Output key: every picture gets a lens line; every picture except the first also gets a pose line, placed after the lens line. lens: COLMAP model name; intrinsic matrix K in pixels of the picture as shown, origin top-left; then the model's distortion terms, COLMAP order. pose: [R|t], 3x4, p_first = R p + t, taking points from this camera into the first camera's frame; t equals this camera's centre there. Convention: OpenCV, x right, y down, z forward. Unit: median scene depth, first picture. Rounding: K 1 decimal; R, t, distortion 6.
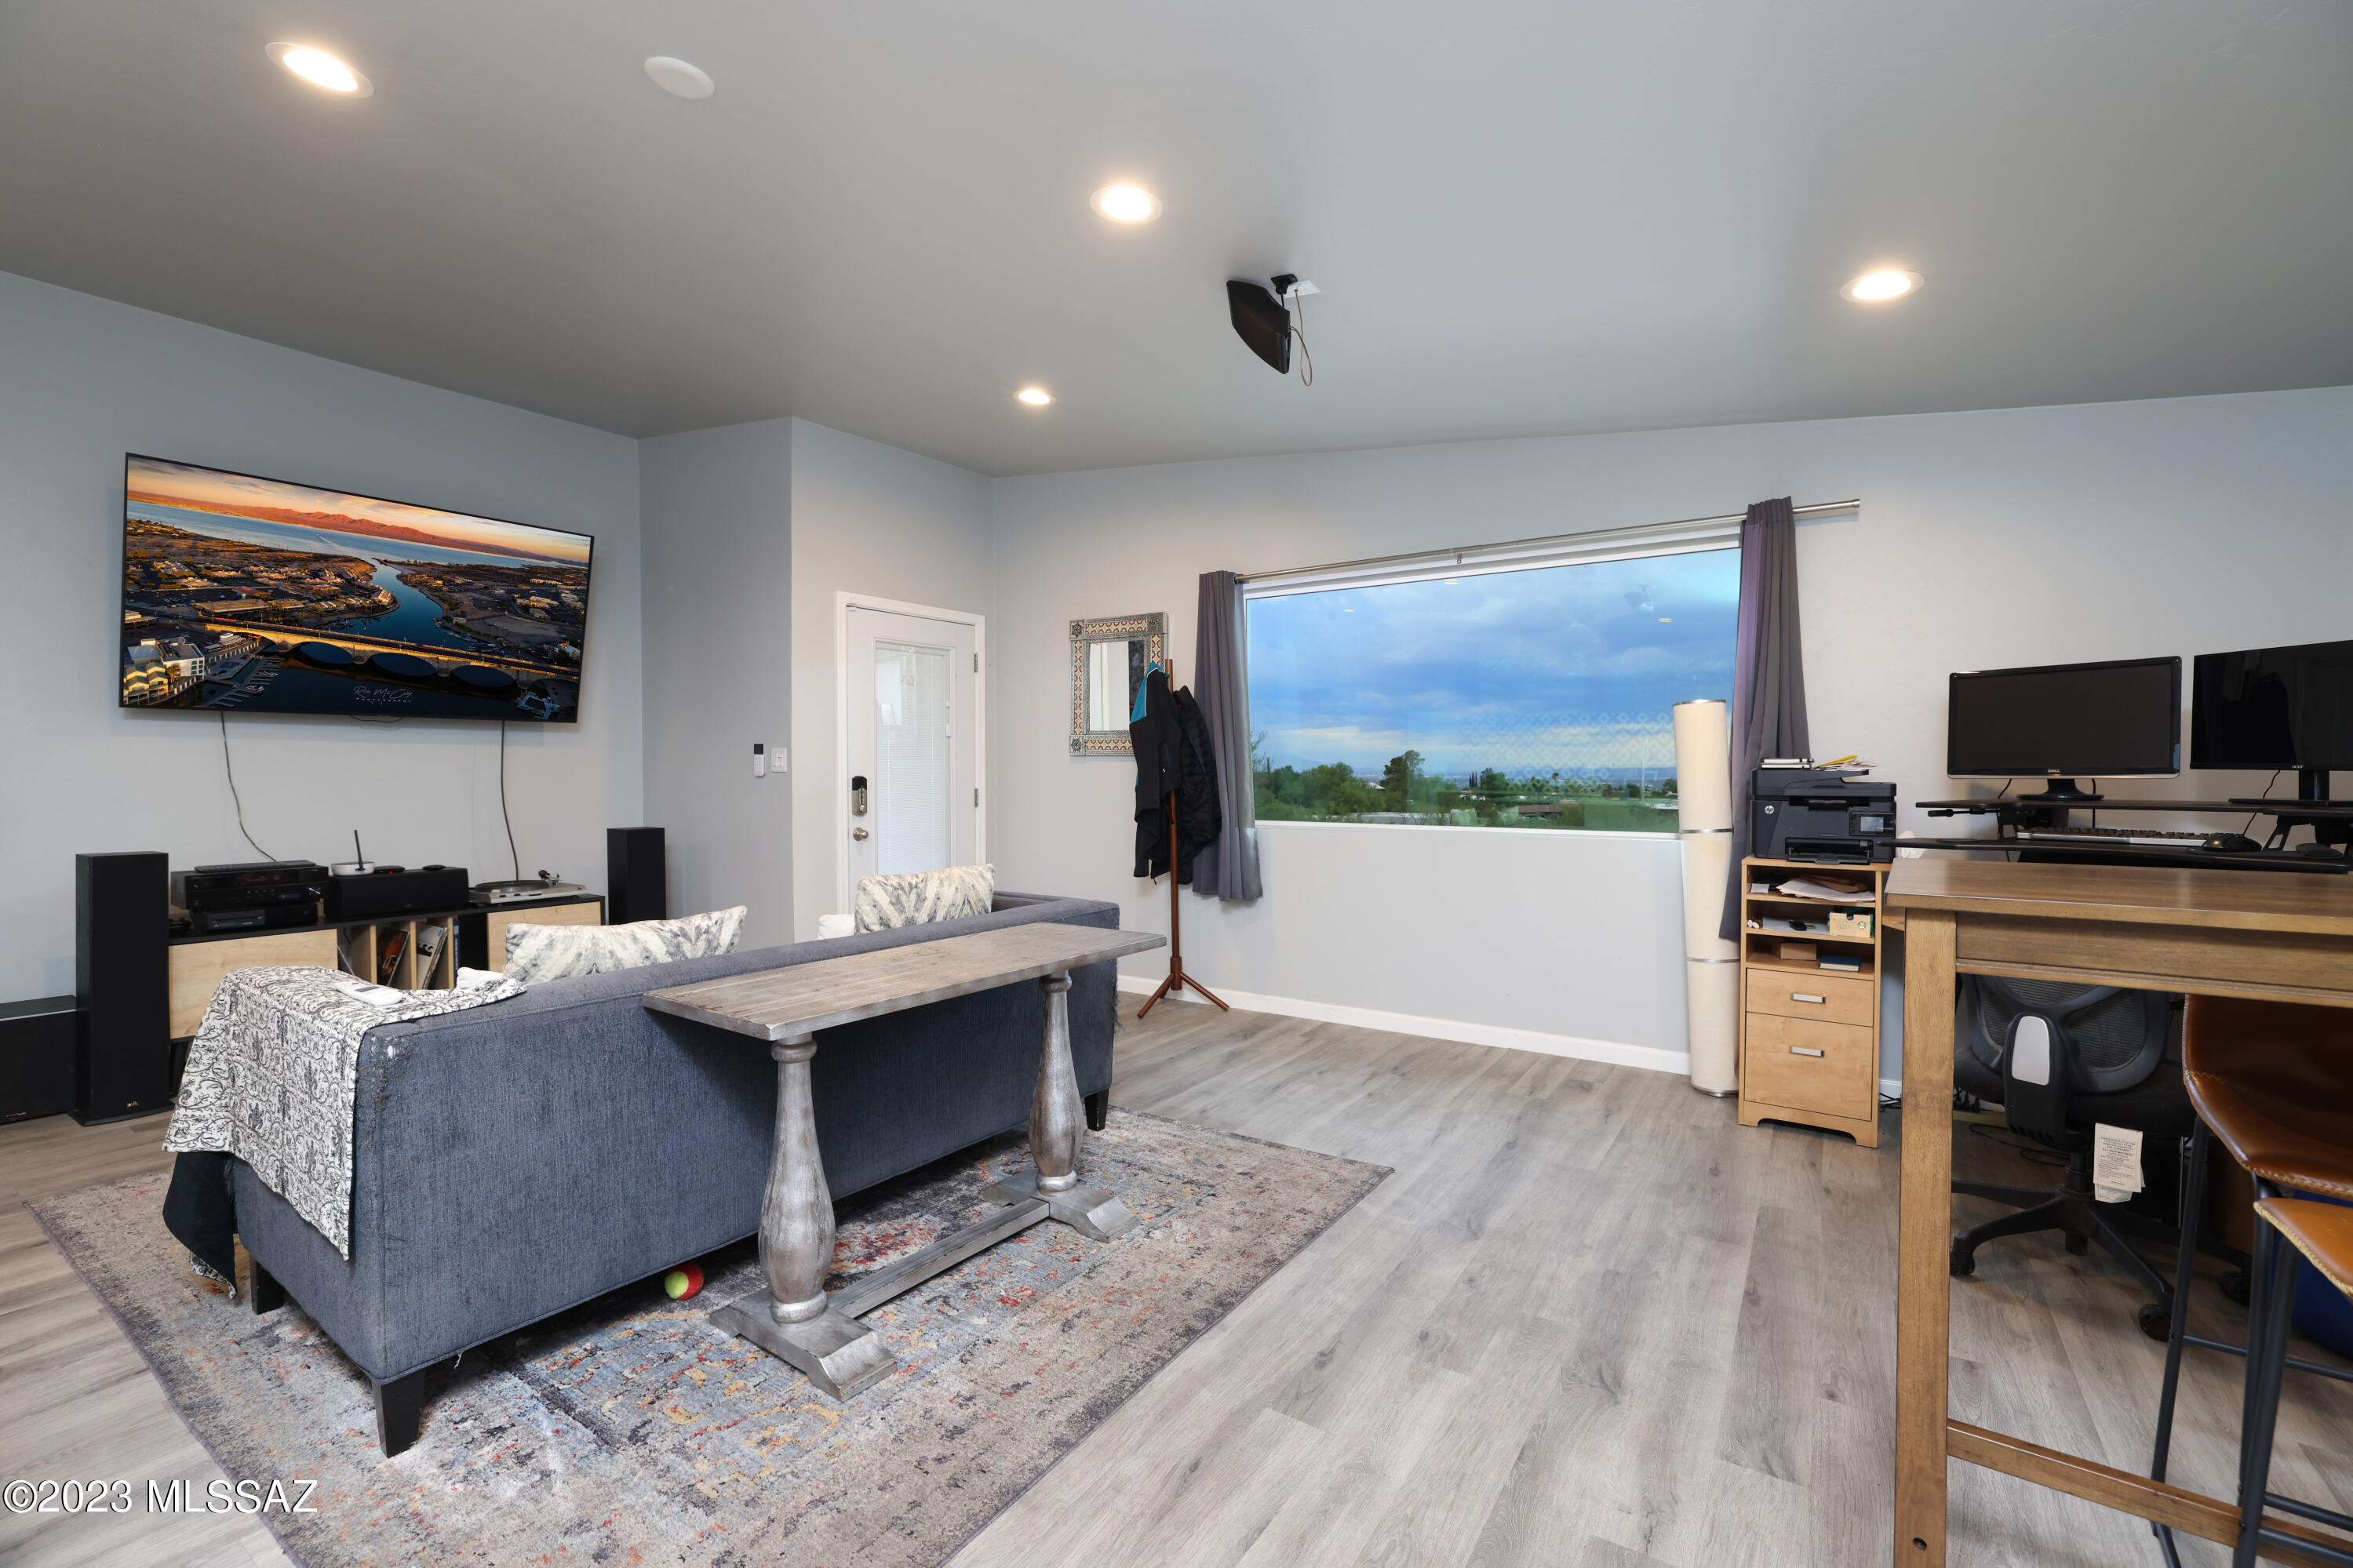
lens RADIAL K [[1001.4, 0, 1192.6], [0, 1001.4, 772.0], [0, 0, 1]] dist [-0.040991, 0.006084]
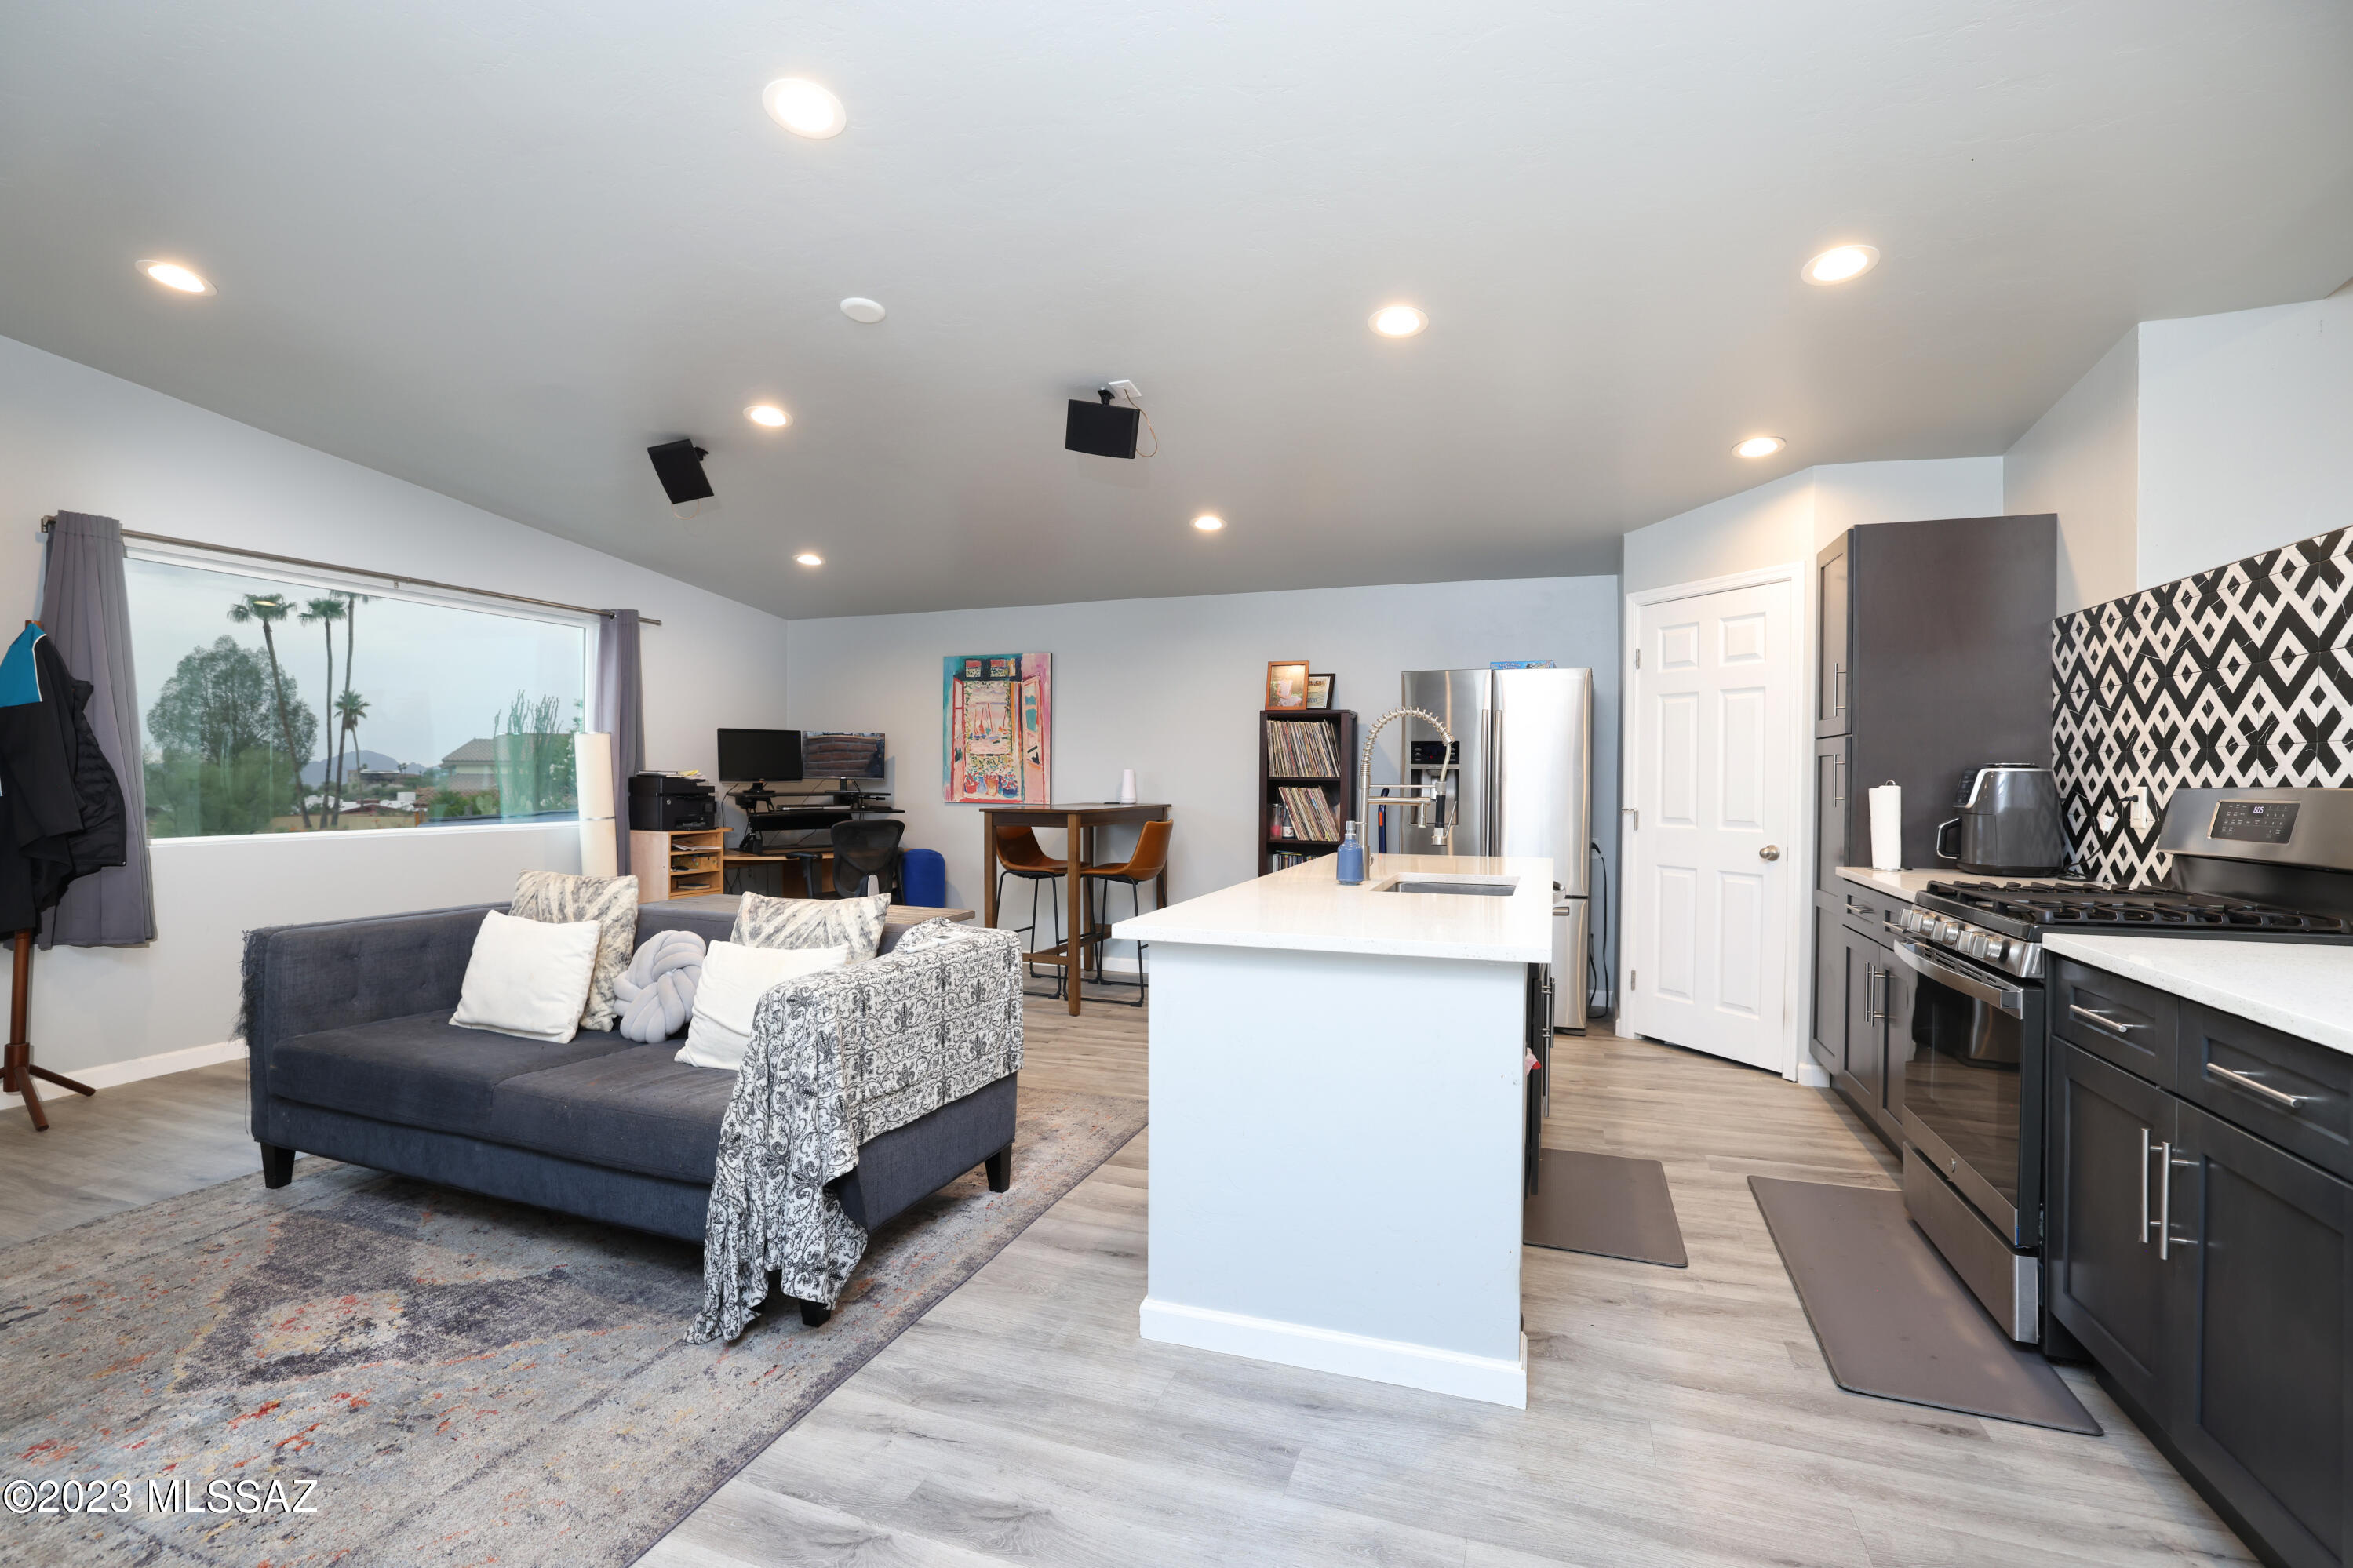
lens RADIAL K [[1039.4, 0, 1188.3], [0, 1039.4, 788.3], [0, 0, 1]] dist [-0.019609, 0.002228]
pose [[-0.252475, -0.012430, 0.967524, -1.505390], [-0.006076, 0.999918, 0.011260, -0.012482], [-0.967584, -0.003035, -0.252529, 0.640047]]
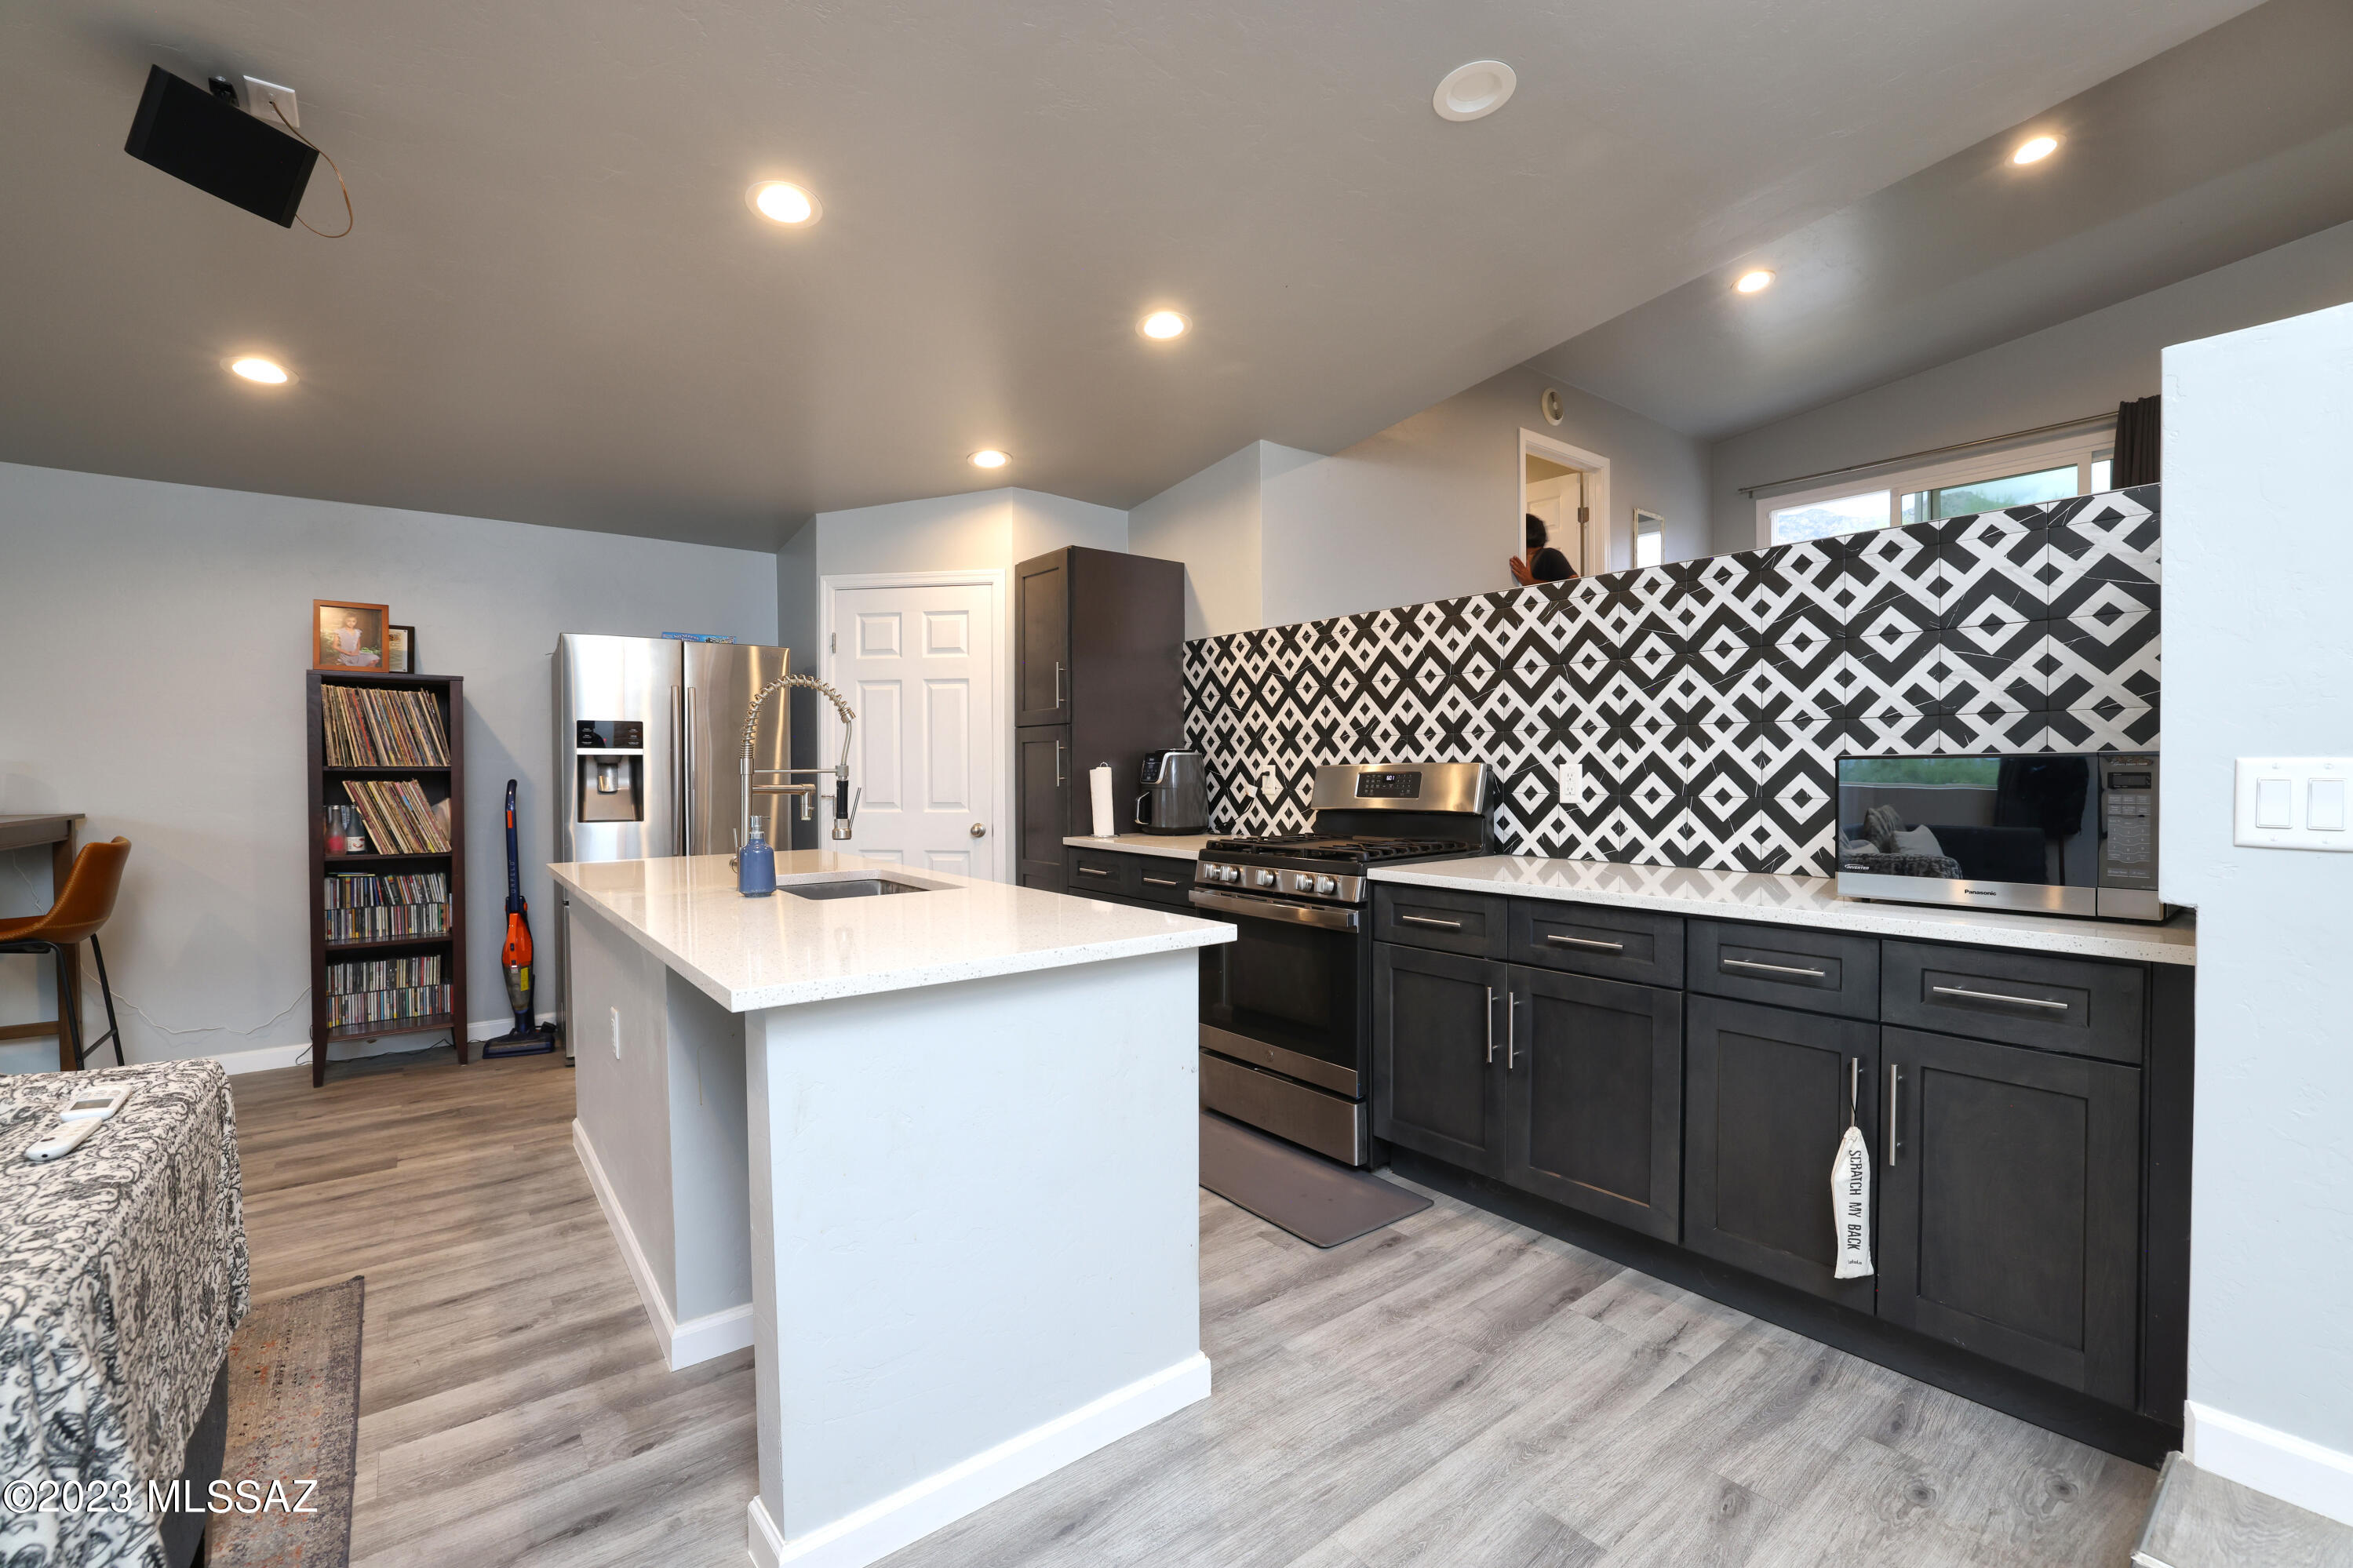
lens RADIAL K [[1001.4, 0, 1192.0], [0, 1001.4, 799.6], [0, 0, 1]] dist [-0.040991, 0.006084]
pose [[-0.951389, -0.004732, 0.307956, -1.098394], [0.004868, 0.999526, 0.030399, -0.003469], [-0.307954, 0.030421, -0.950915, 0.852358]]
